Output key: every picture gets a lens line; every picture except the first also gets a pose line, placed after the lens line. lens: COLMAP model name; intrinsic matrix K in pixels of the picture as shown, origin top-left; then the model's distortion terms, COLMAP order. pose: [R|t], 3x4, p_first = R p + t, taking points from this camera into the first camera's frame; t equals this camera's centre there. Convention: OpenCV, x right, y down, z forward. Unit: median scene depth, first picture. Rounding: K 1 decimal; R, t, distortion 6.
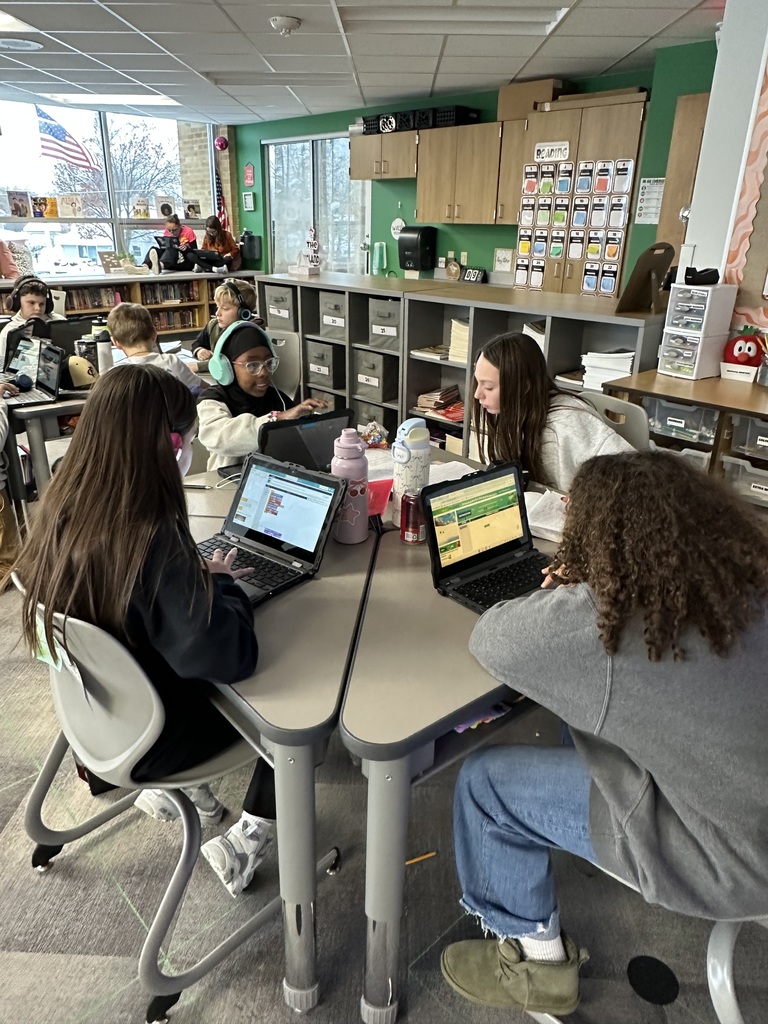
lens RADIAL K [[759.3, 0, 384.0], [0, 759.3, 512.0], [0, 0, 1]] dist [-0.007141, -0.002262]
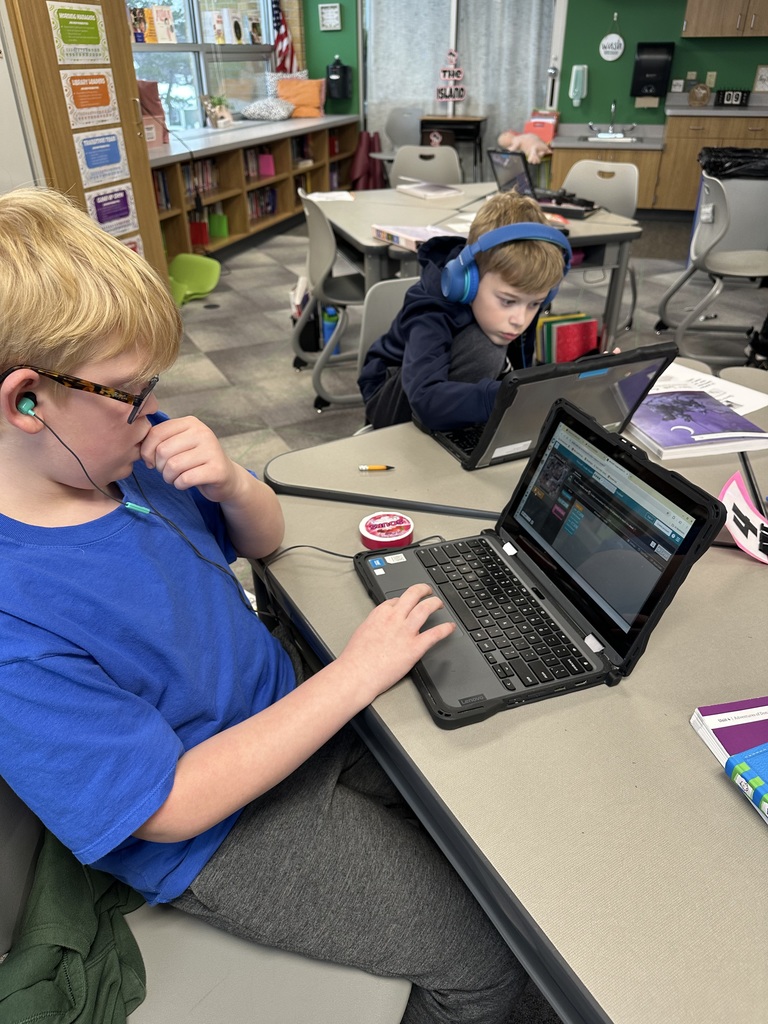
lens RADIAL K [[734.8, 0, 384.0], [0, 734.8, 512.0], [0, 0, 1]] dist [-0.008179, -0.004840]
pose [[0.844081, -0.304388, 0.441447, -0.625400], [0.214949, 0.946297, 0.241495, -0.108633], [-0.491248, -0.108952, 0.864179, 0.294483]]
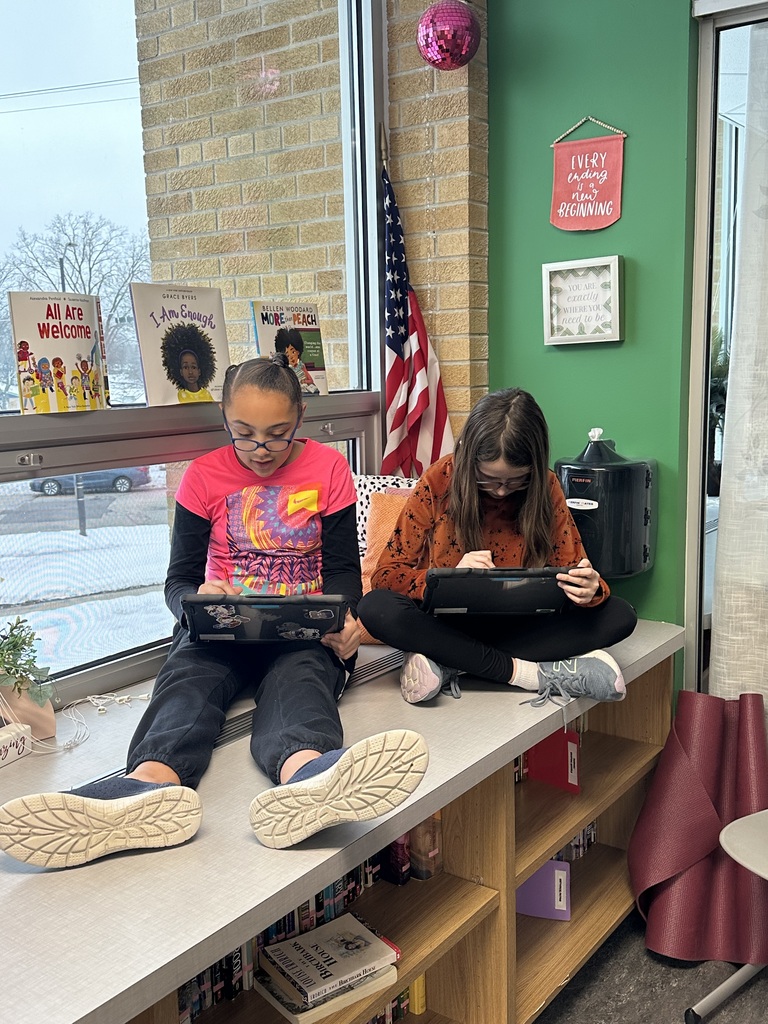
lens RADIAL K [[999.7, 0, 384.0], [0, 999.7, 512.0], [0, 0, 1]] dist [0.012280, 0.004498]
pose [[0.975732, -0.075115, 0.205683, -0.298865], [0.119036, 0.970360, -0.210315, -0.313288], [-0.183788, 0.229695, 0.955752, 0.787471]]
